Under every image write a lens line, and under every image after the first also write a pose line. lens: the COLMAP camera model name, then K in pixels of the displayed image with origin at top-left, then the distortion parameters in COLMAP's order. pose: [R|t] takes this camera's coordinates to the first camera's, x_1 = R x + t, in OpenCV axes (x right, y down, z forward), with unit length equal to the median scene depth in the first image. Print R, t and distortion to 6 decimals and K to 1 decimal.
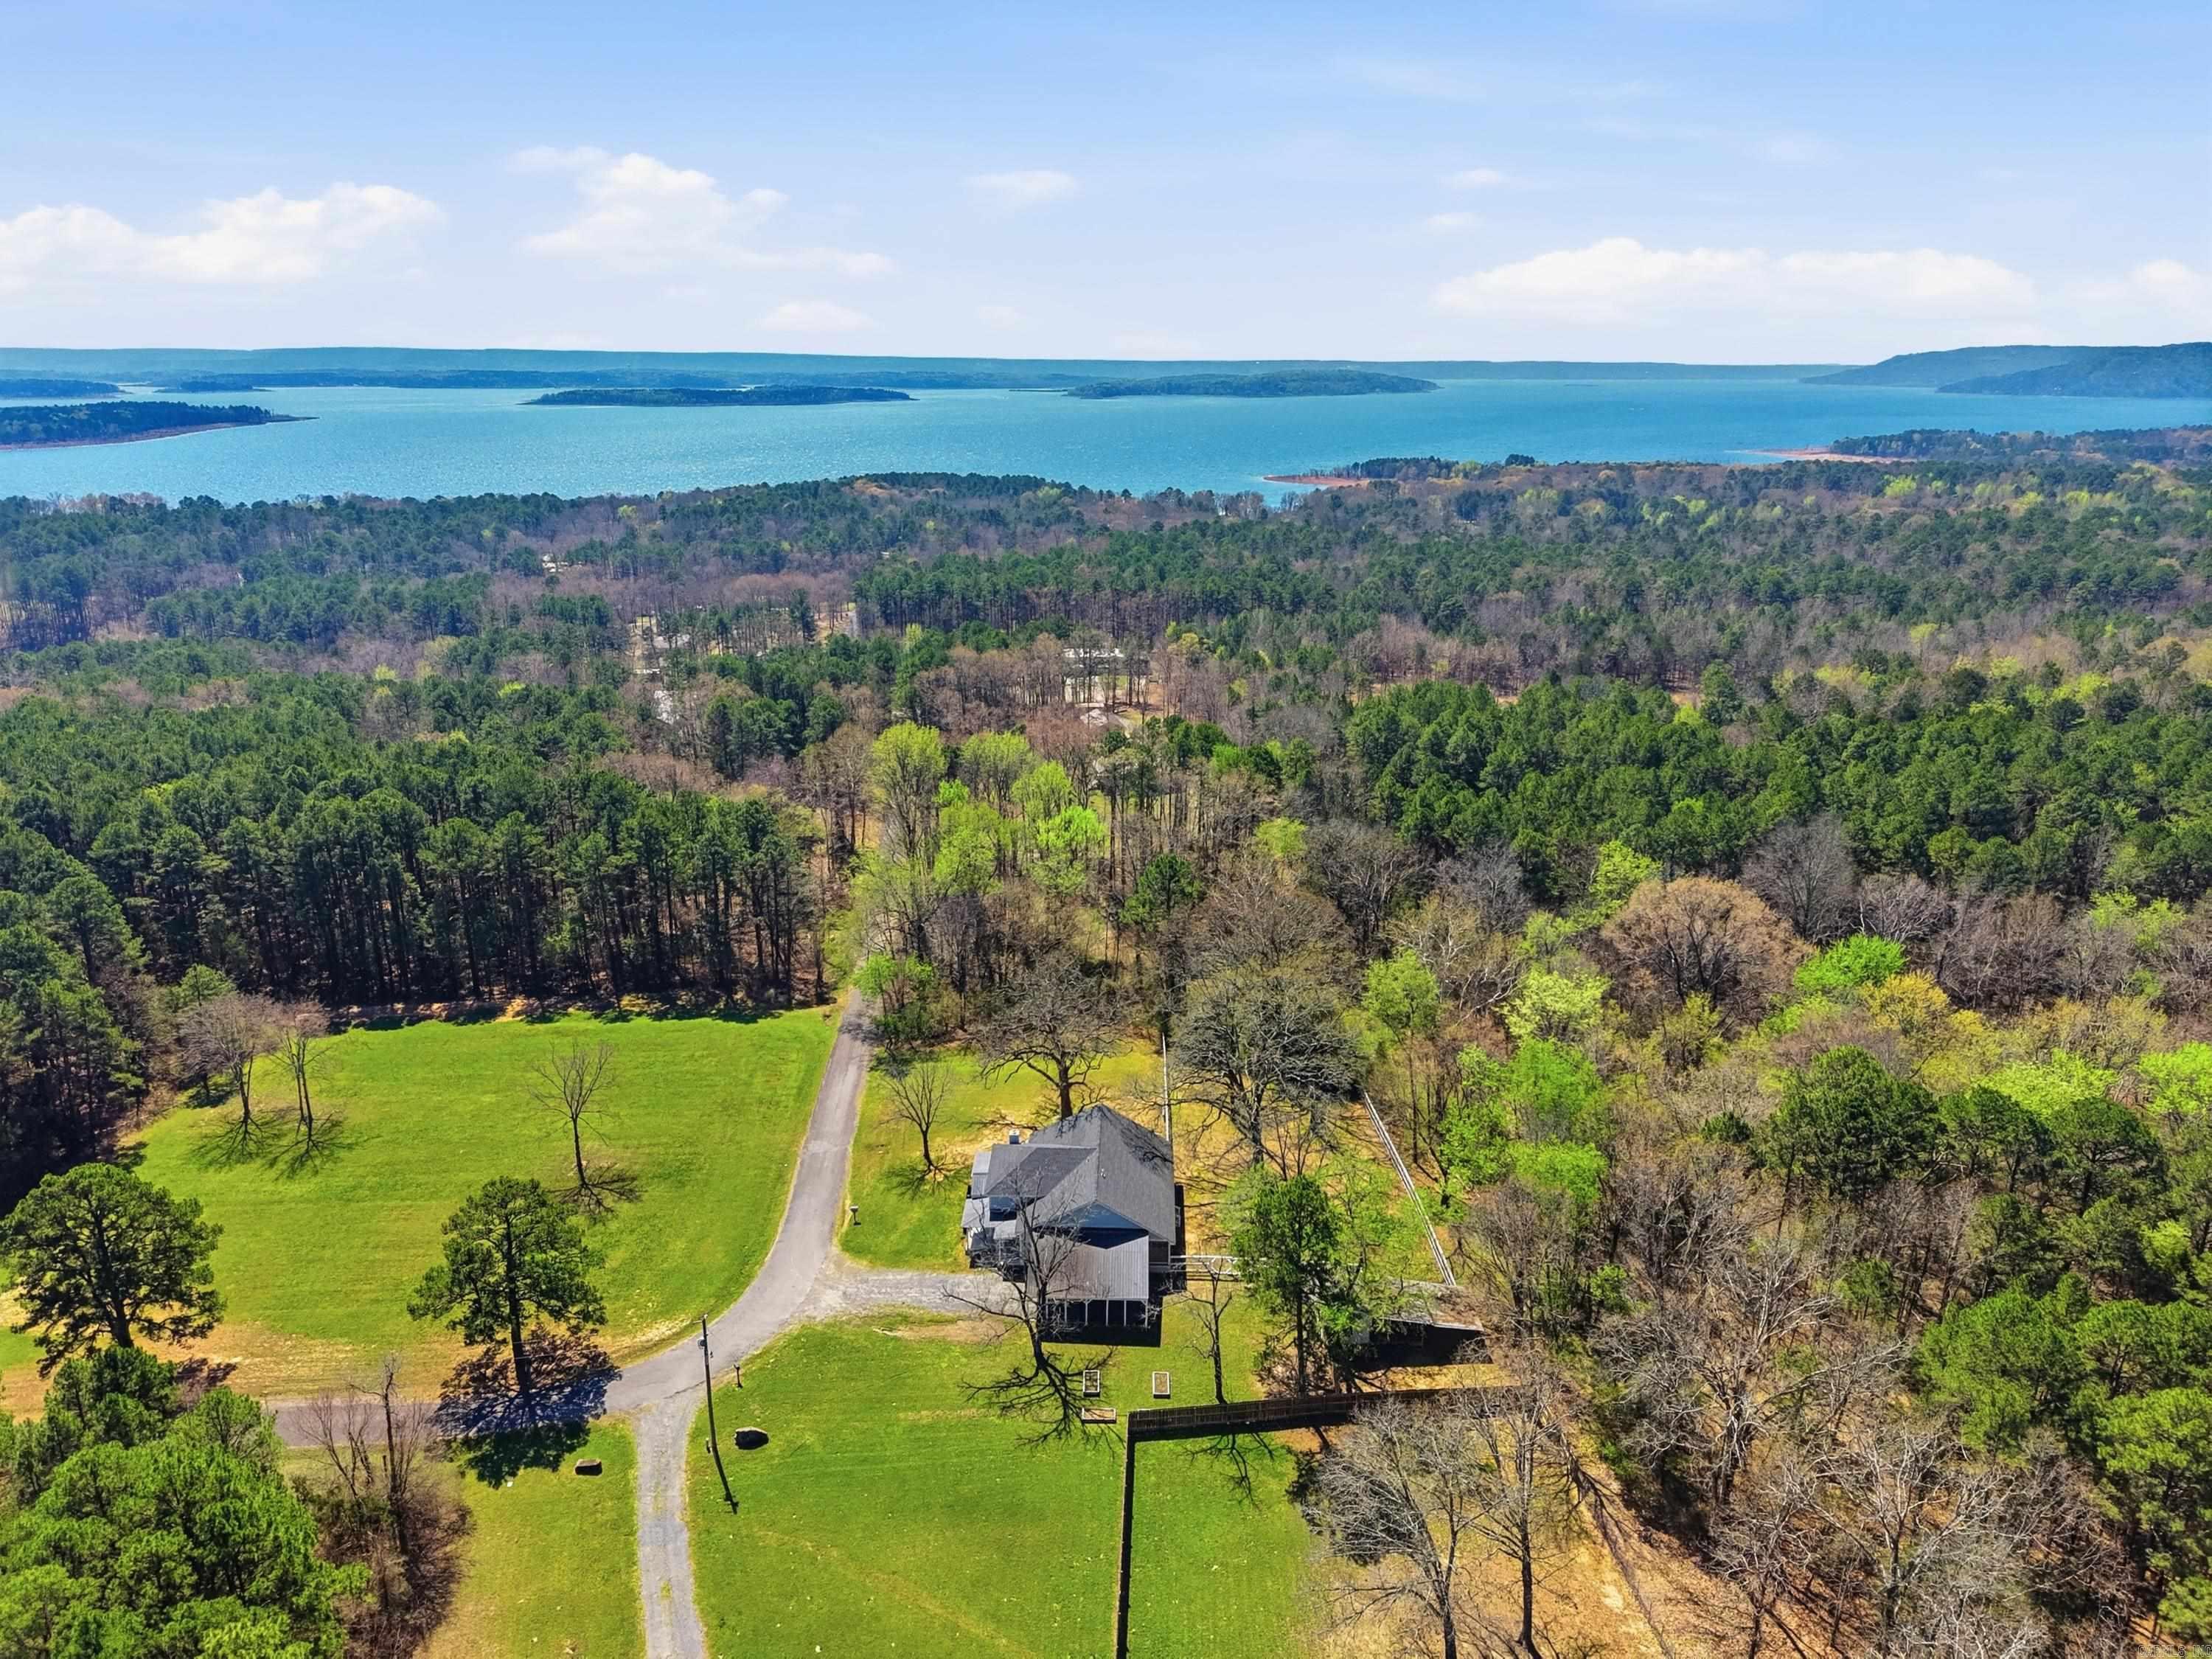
lens RADIAL K [[1469.0, 0, 1105.0], [0, 1469.0, 841.9], [0, 0, 1]] dist [0.024028, -0.017499]
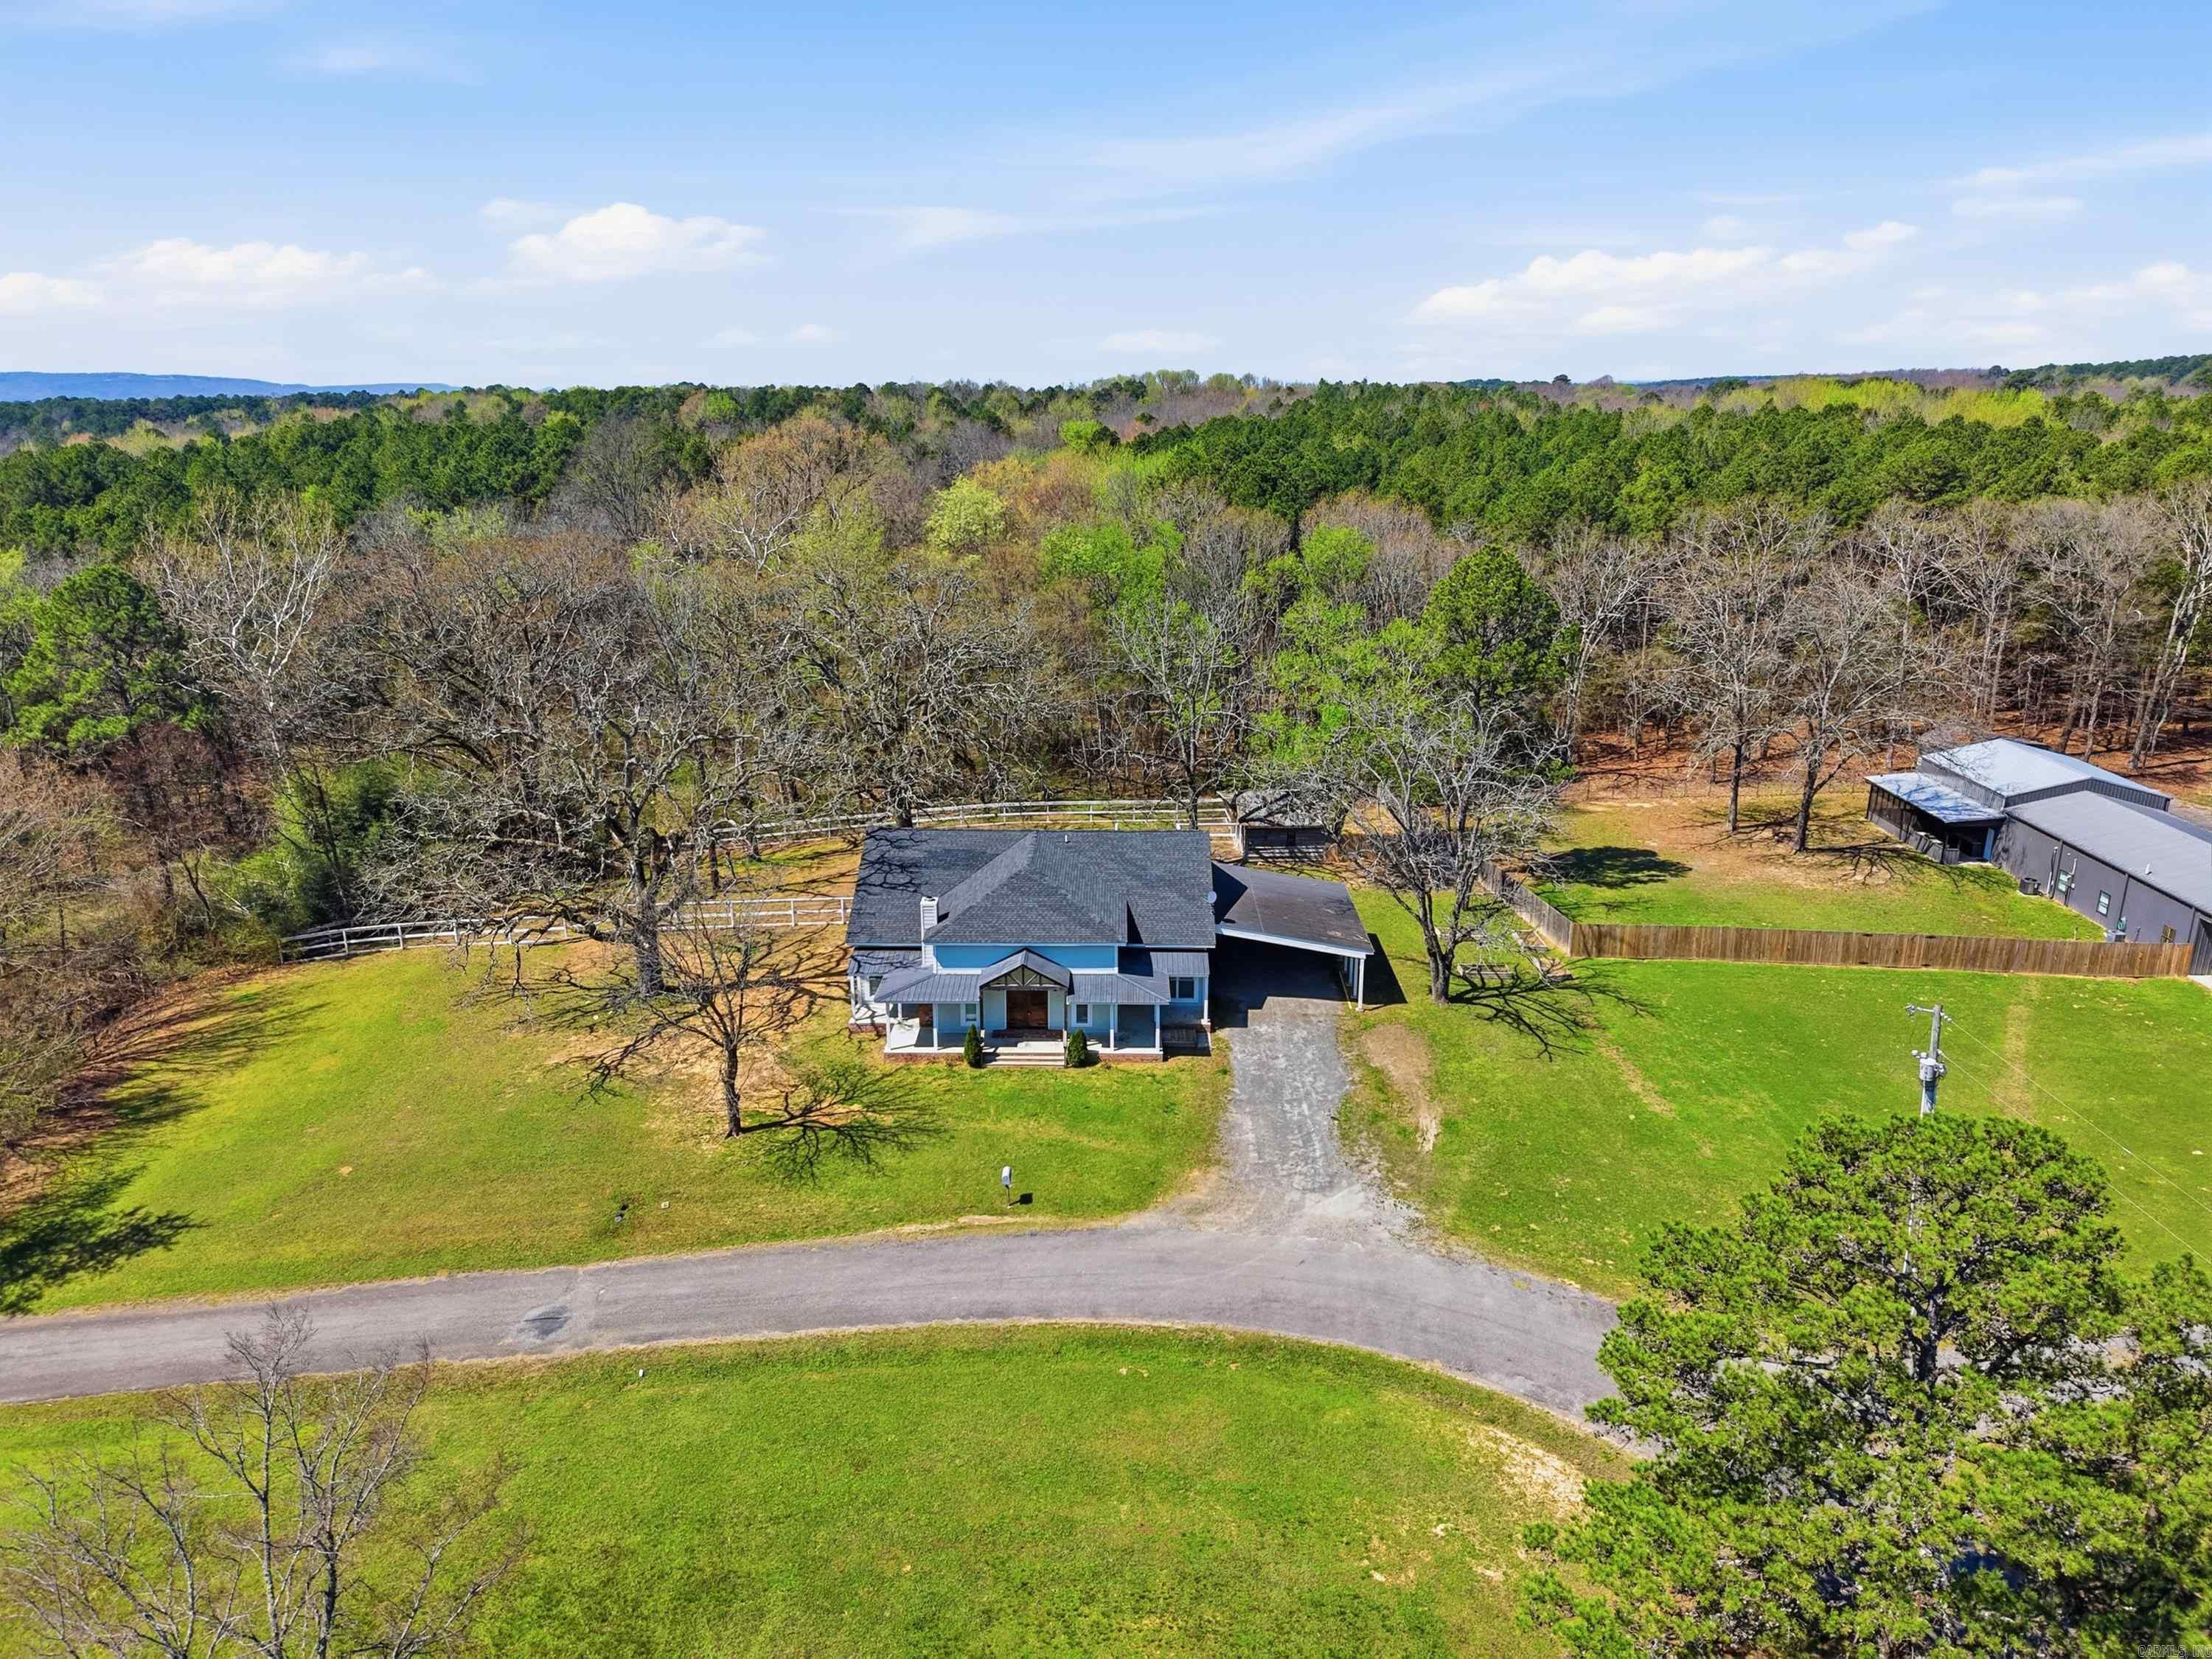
lens RADIAL K [[1469.0, 0, 1103.0], [0, 1469.0, 830.5], [0, 0, 1]] dist [0.024028, -0.017499]
pose [[-0.002945, -0.283449, 0.958983, -0.583008], [0.311747, 0.910935, 0.270205, 0.077474], [-0.950161, 0.299756, 0.085682, 1.031795]]
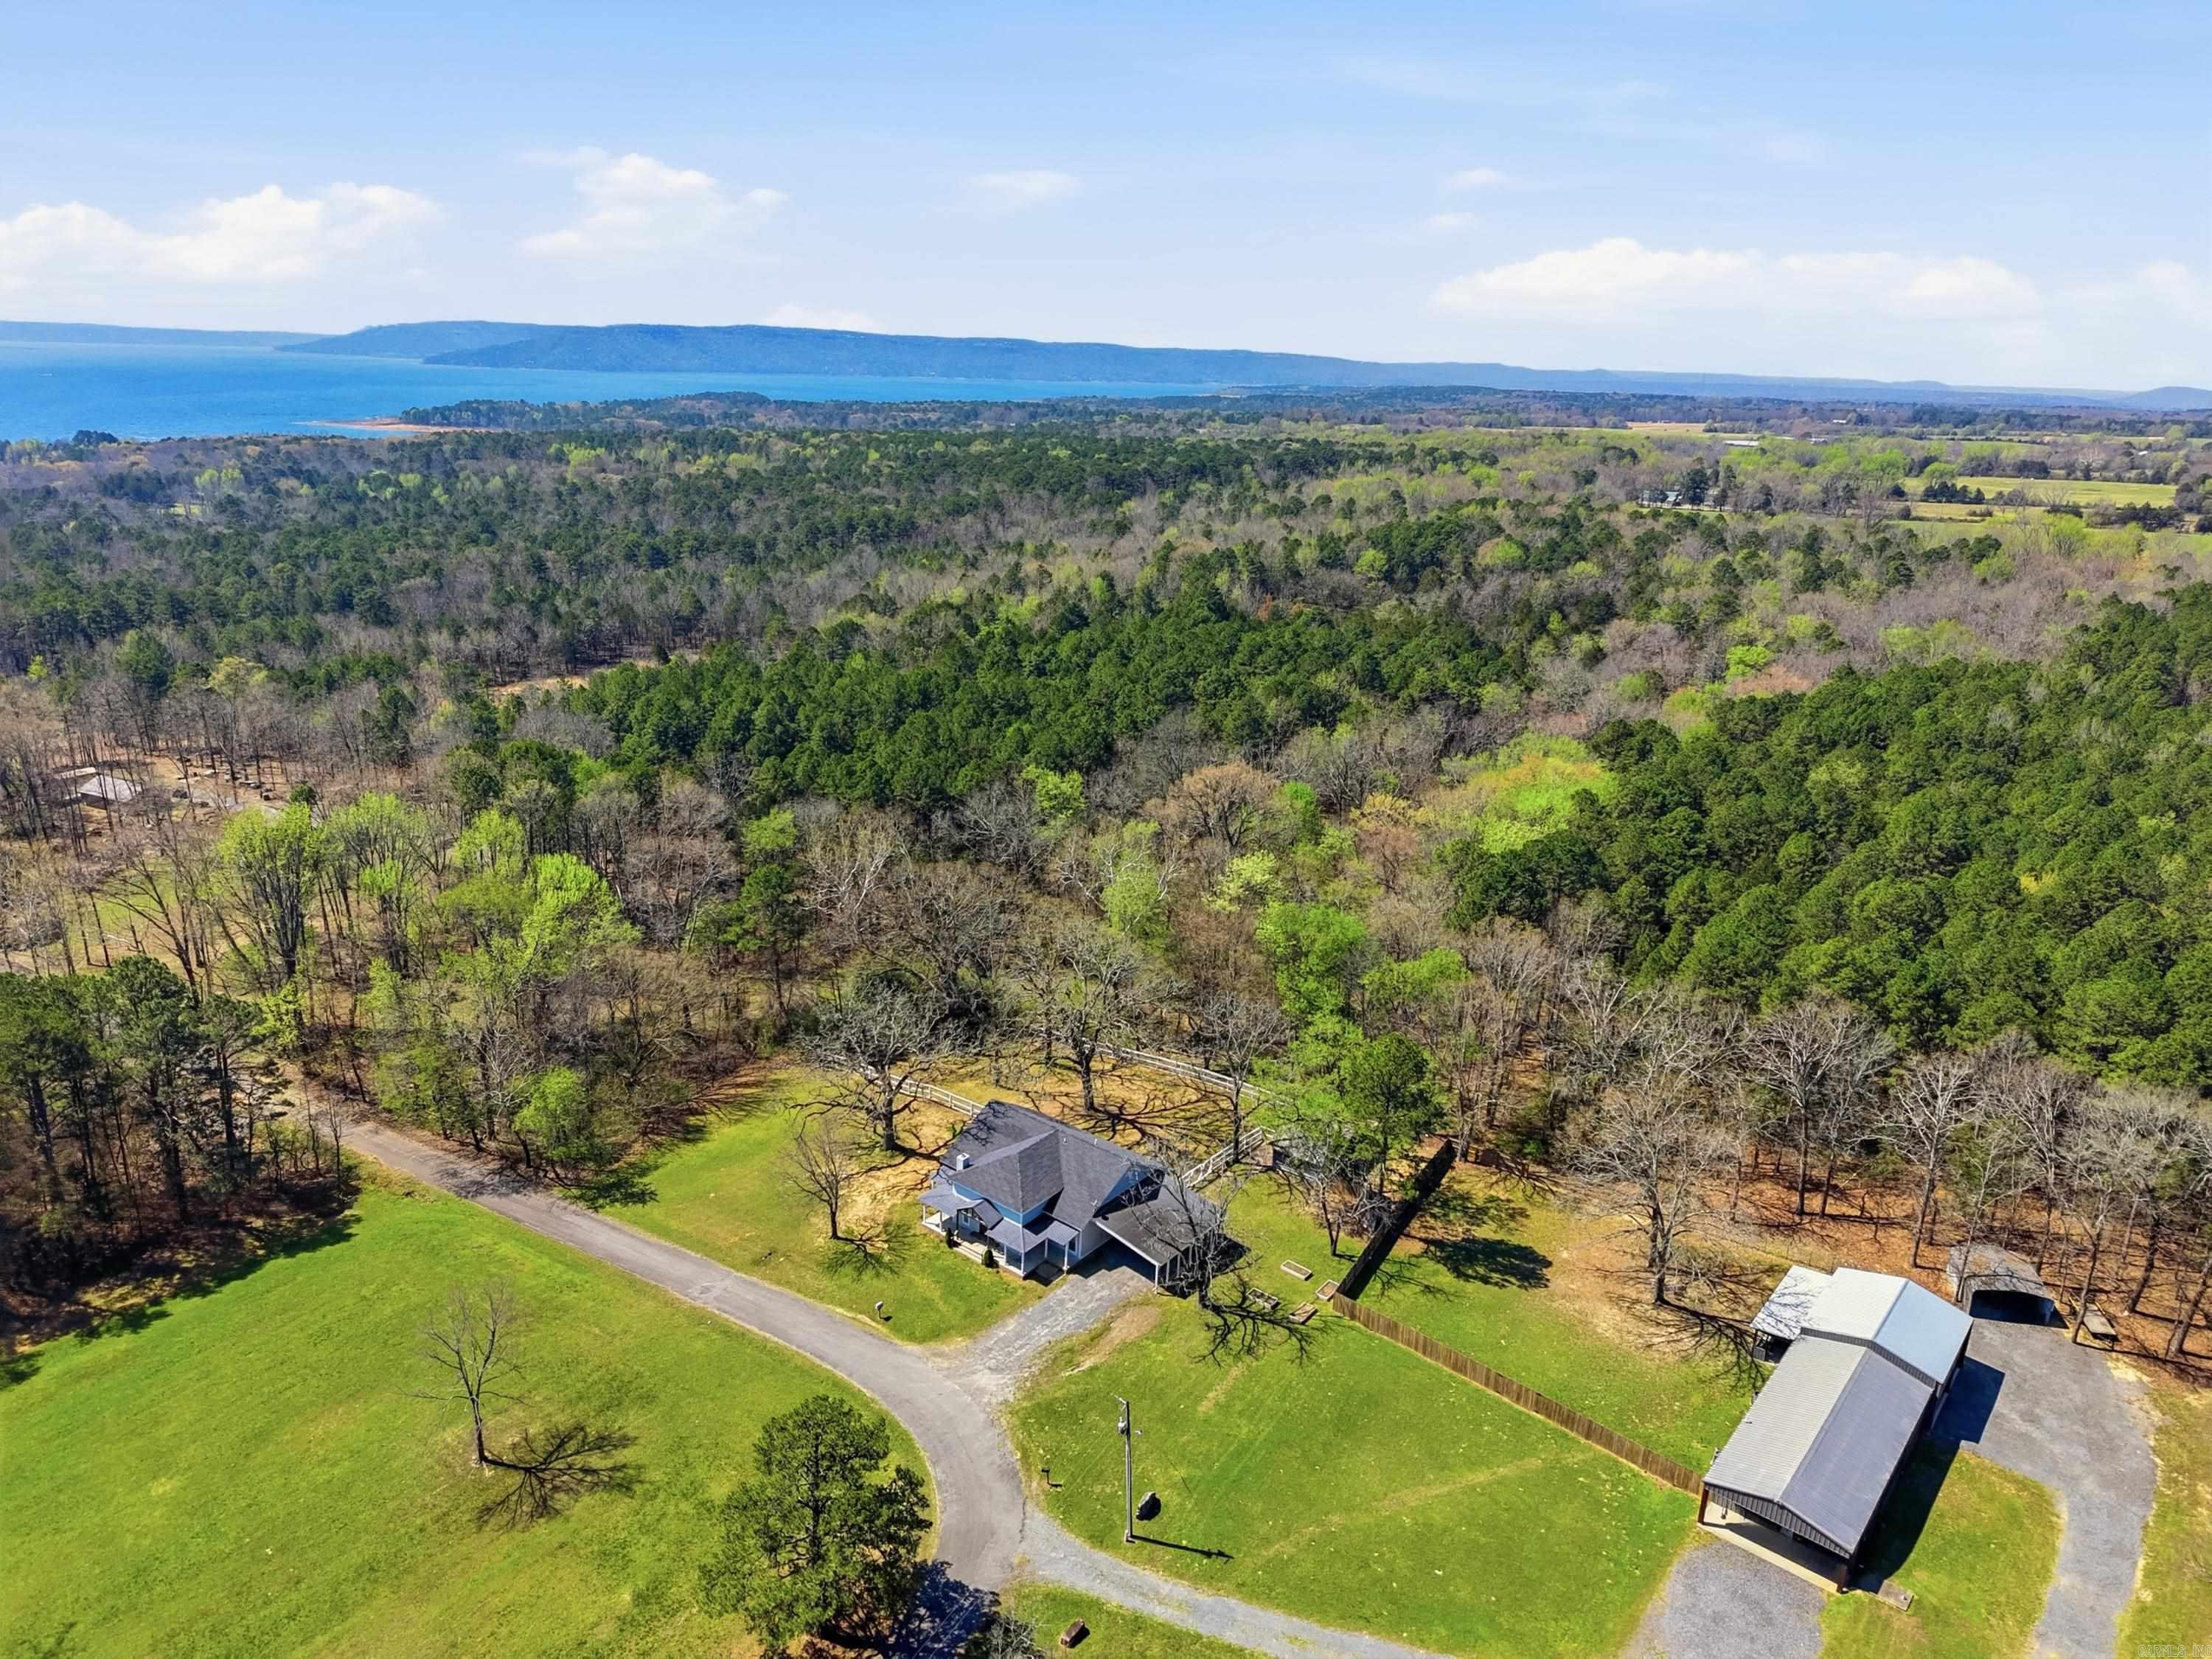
lens RADIAL K [[1469.0, 0, 1096.8], [0, 1469.0, 823.2], [0, 0, 1]] dist [0.024028, -0.017499]
pose [[0.608375, -0.222597, 0.761794, -0.786450], [0.221196, 0.969385, 0.106606, -0.107067], [-0.762202, 0.103649, 0.638987, 0.348028]]
